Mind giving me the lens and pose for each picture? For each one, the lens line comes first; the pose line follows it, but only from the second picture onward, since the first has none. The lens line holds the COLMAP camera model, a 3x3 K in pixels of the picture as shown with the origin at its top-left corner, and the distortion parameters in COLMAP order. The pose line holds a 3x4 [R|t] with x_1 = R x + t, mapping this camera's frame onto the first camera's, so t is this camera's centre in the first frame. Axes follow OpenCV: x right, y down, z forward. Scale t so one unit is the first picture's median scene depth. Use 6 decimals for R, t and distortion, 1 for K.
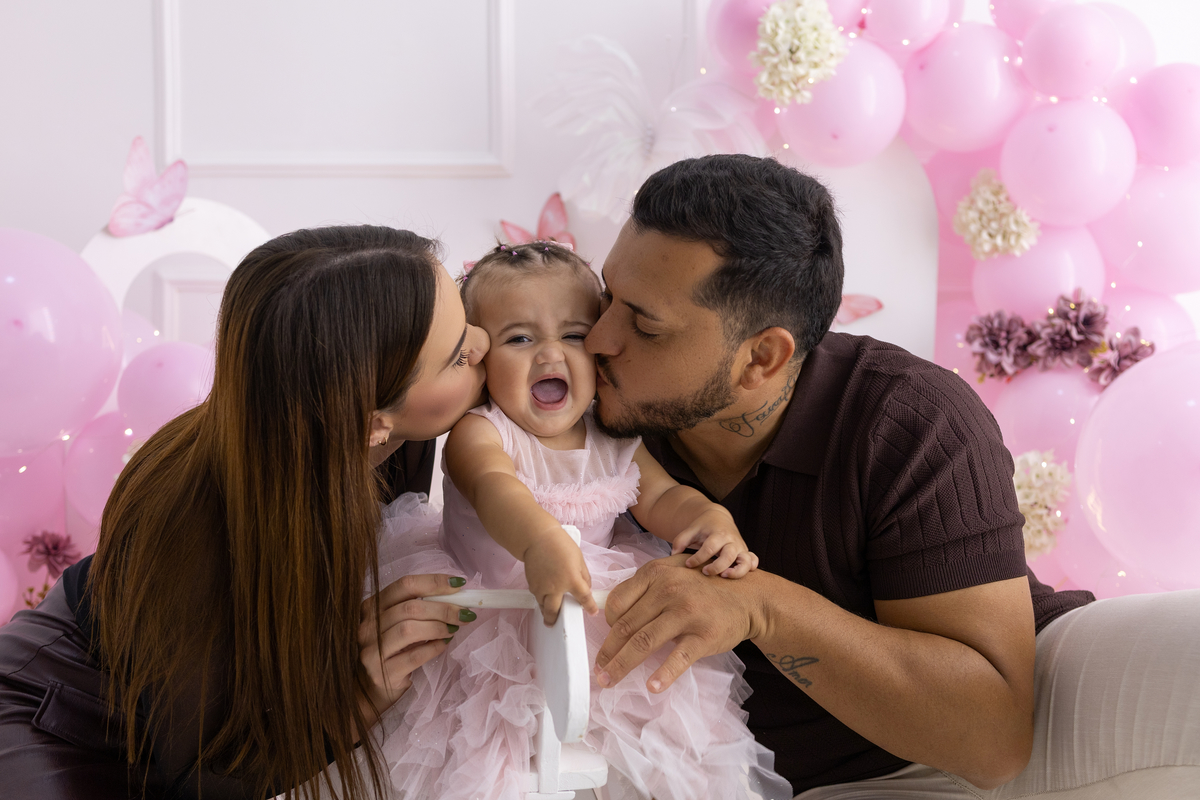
lens RADIAL K [[1250.3, 0, 603.0], [0, 1250.3, 400.9], [0, 0, 1]] dist [-0.002394, 0.010591]
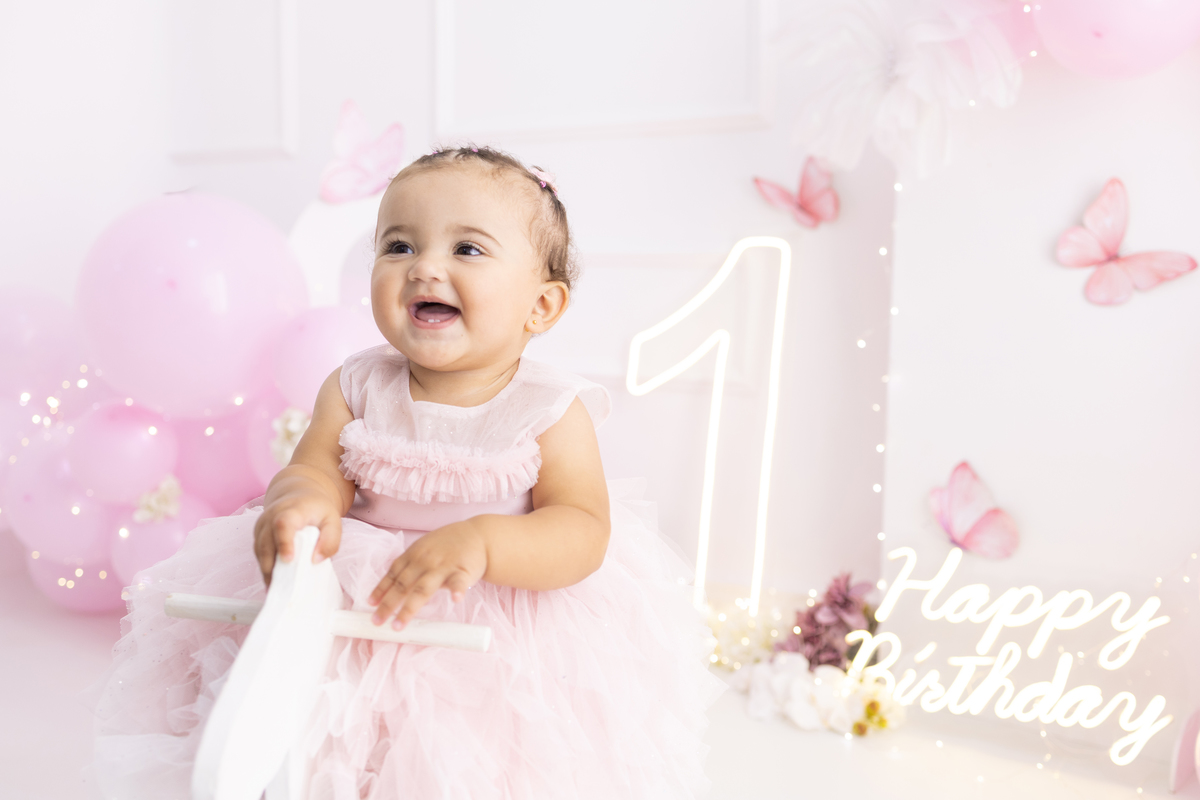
lens RADIAL K [[1231.3, 0, 602.2], [0, 1231.3, 395.3], [0, 0, 1]] dist [0.000678, -0.007084]
pose [[0.906712, 0.032652, -0.420484, 0.232186], [-0.033449, 0.999425, 0.005481, 0.008642], [0.420421, 0.009095, 0.907284, 0.214741]]
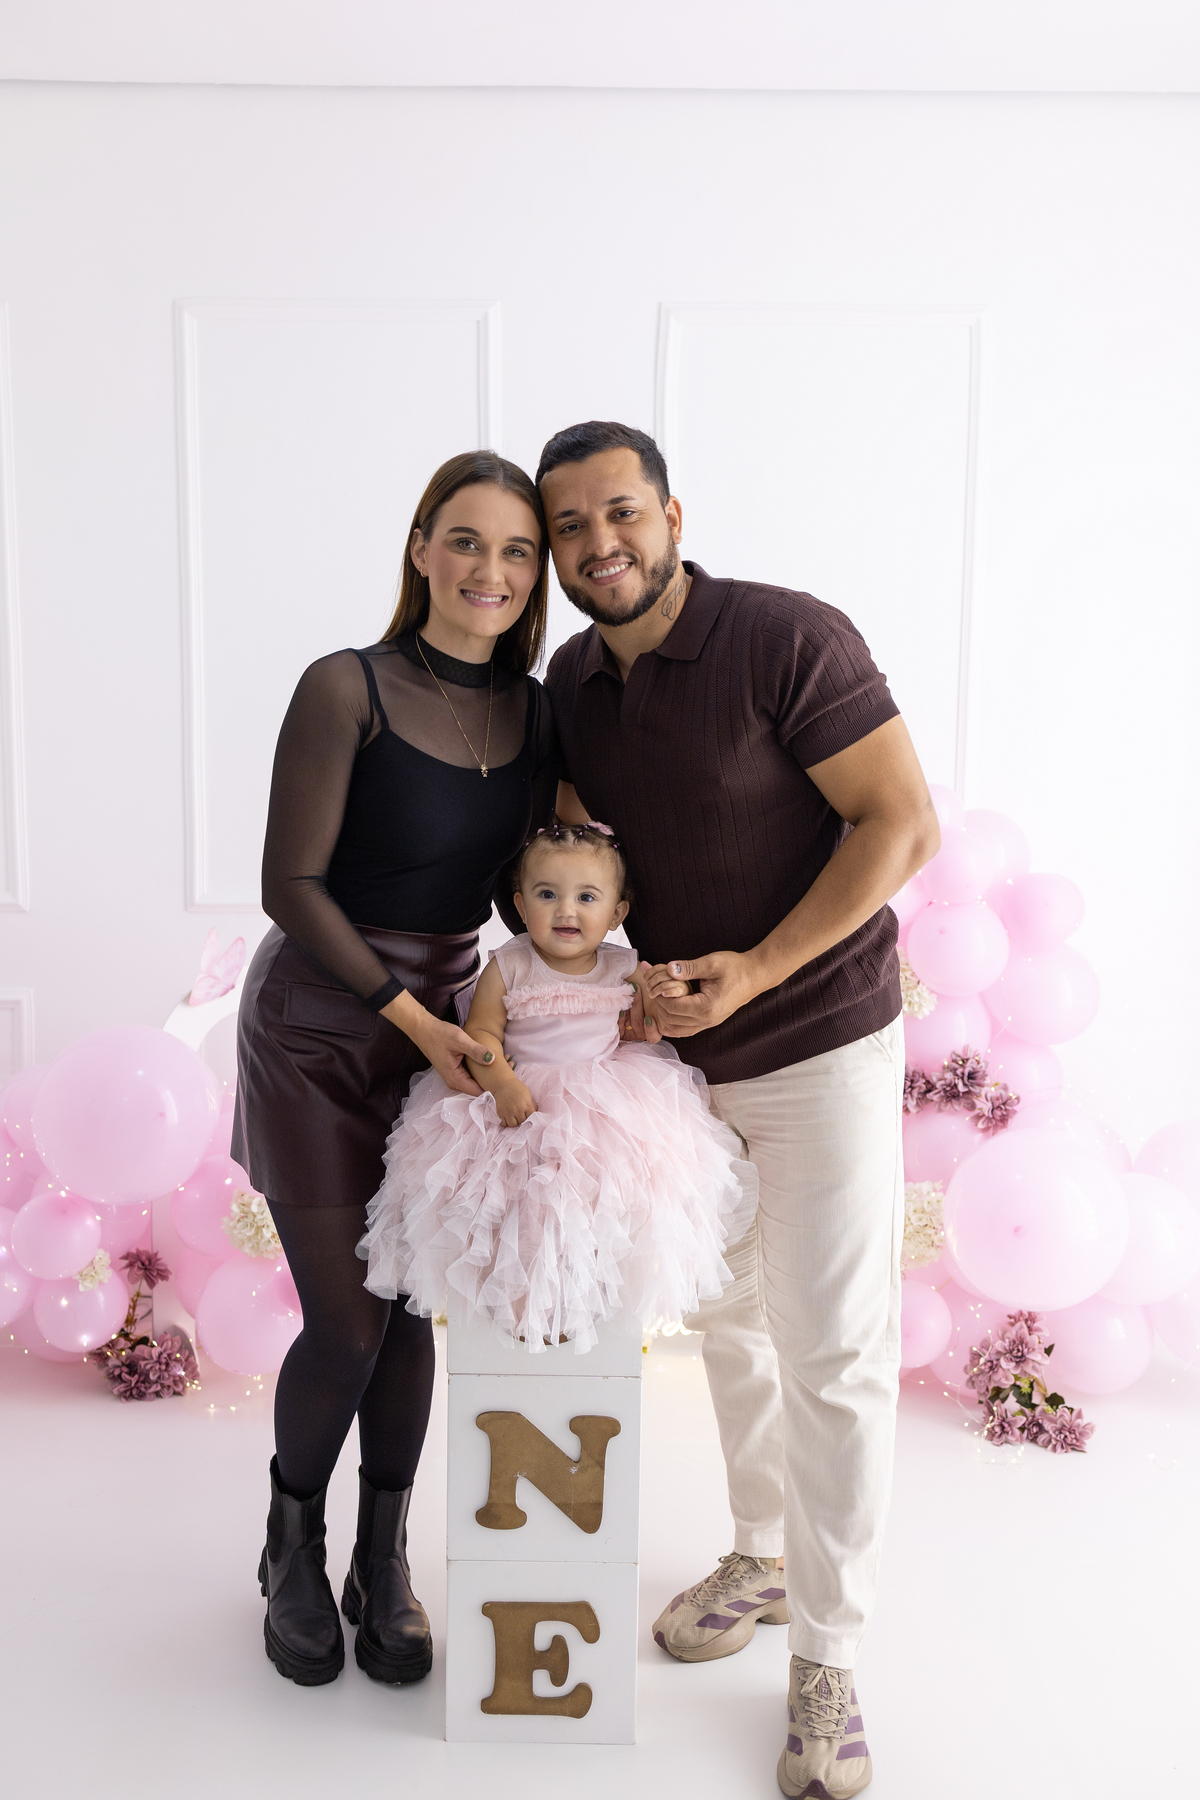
lens RADIAL K [[1776.7, 0, 607.2], [0, 1776.7, 903.6], [0, 0, 1]] dist [0.014989, 0.005212]
pose [[0.997918, -0.008682, 0.063901, -0.100915], [0.006489, 0.999385, 0.034446, -0.303184], [-0.064161, -0.033960, 0.997362, -0.787646]]
